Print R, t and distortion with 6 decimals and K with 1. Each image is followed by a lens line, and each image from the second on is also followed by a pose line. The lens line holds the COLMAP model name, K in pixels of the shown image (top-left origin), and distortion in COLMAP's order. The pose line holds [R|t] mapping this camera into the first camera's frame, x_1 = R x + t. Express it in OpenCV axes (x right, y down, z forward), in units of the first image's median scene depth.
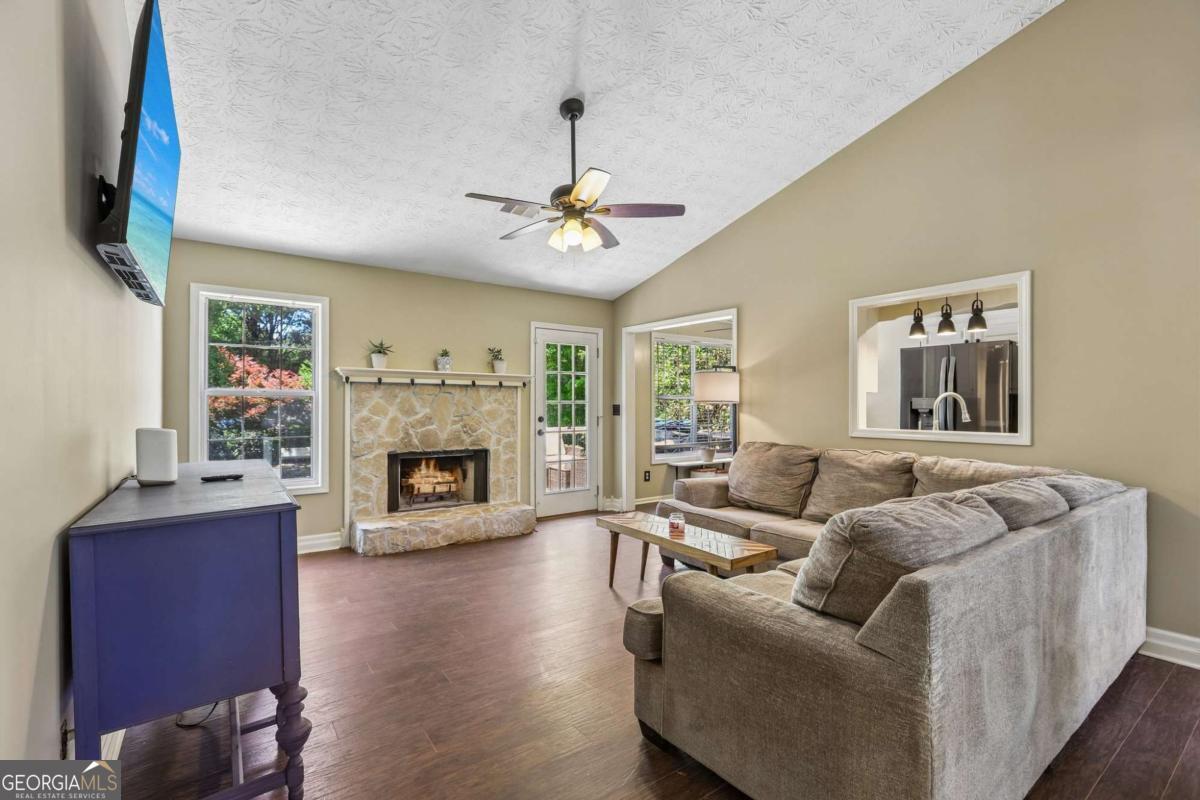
lens RADIAL K [[533.6, 0, 601.8], [0, 533.6, 403.5], [0, 0, 1]] dist [-0.004754, 0.002387]
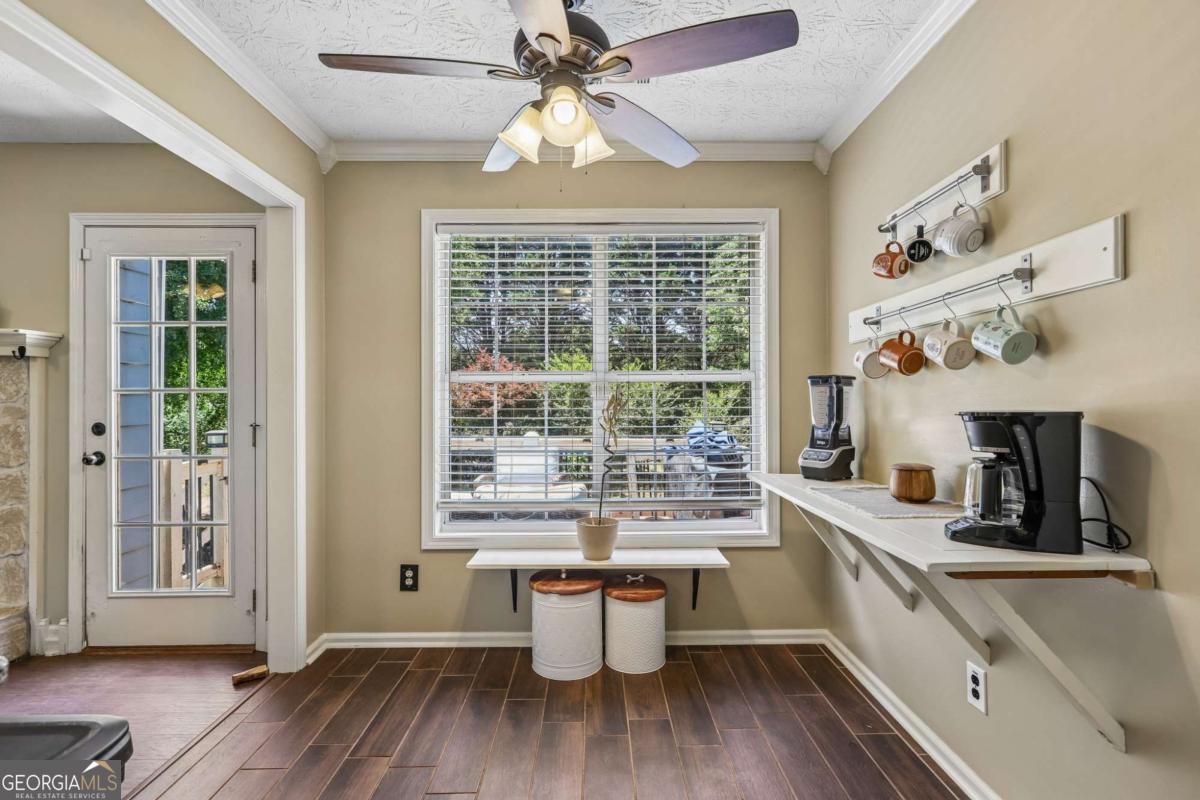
lens RADIAL K [[568.1, 0, 603.5], [0, 568.1, 402.4], [0, 0, 1]] dist [-0.004656, -0.000006]
pose [[0.819457, -0.005740, -0.573112, 0.604294], [0.004225, 0.999983, -0.003975, 0.013324], [0.573125, 0.000835, 0.819467, 1.015794]]
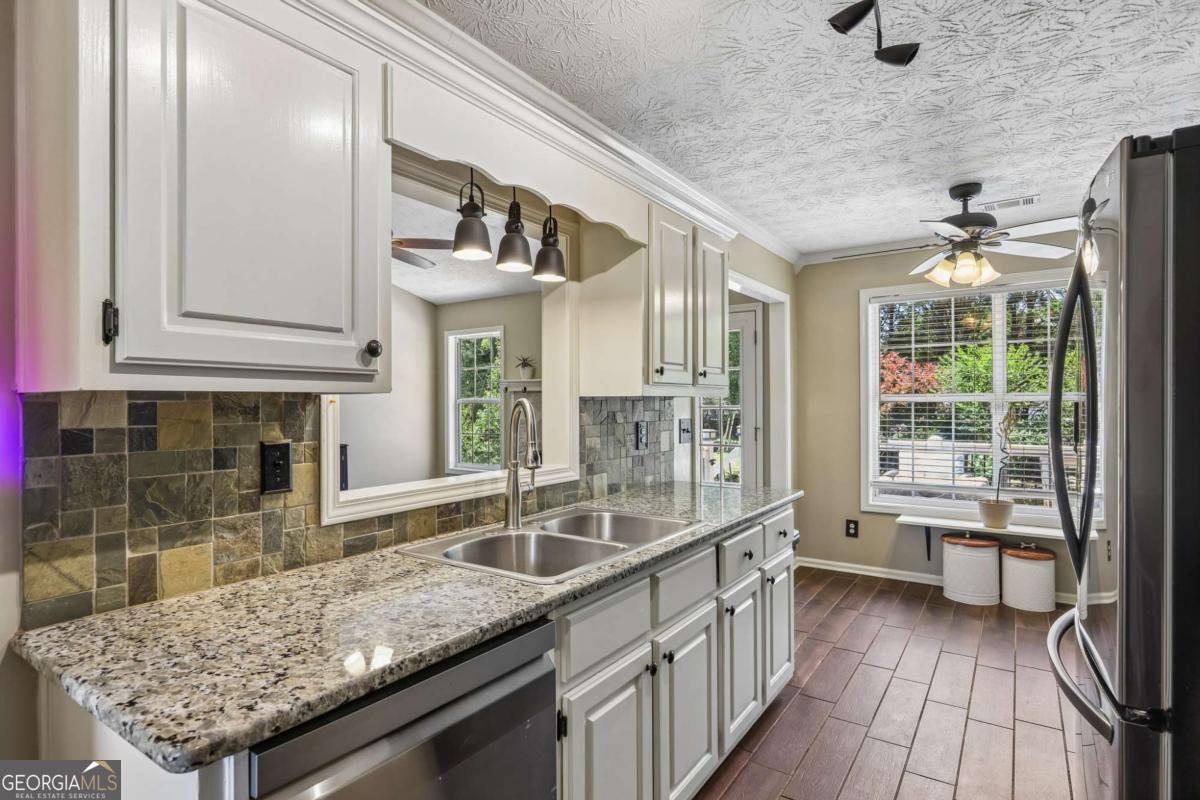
lens RADIAL K [[612.2, 0, 599.3], [0, 612.2, 402.4], [0, 0, 1]] dist [-0.006651, 0.002561]
pose [[0.336938, -0.005404, -0.941511, 0.880792], [0.005243, 0.999979, -0.003863, -0.008296], [0.941512, -0.003634, 0.336959, 0.681024]]
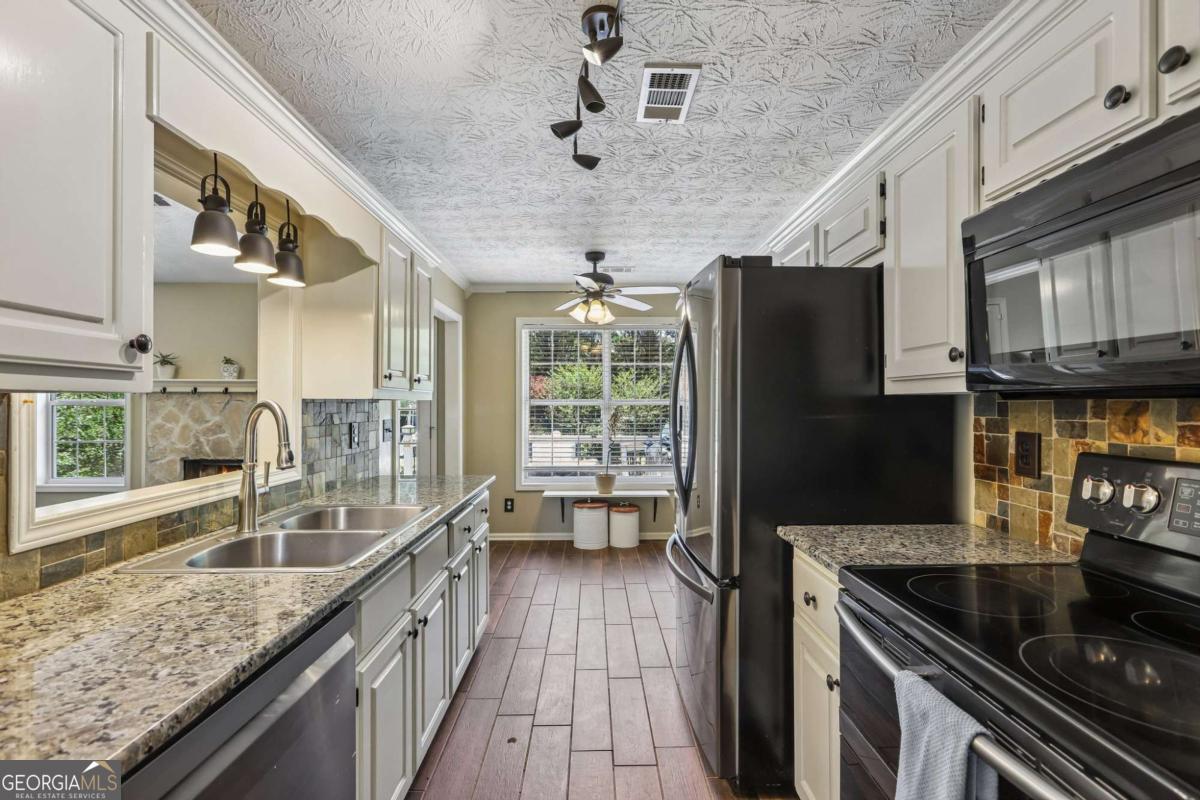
lens RADIAL K [[533.6, 0, 603.2], [0, 533.6, 402.4], [0, 0, 1]] dist [-0.004754, 0.002387]
pose [[0.822091, -0.006558, -0.569318, 0.868457], [0.003021, 0.999970, -0.007157, -0.007881], [0.569348, 0.004164, 0.822086, 0.612154]]
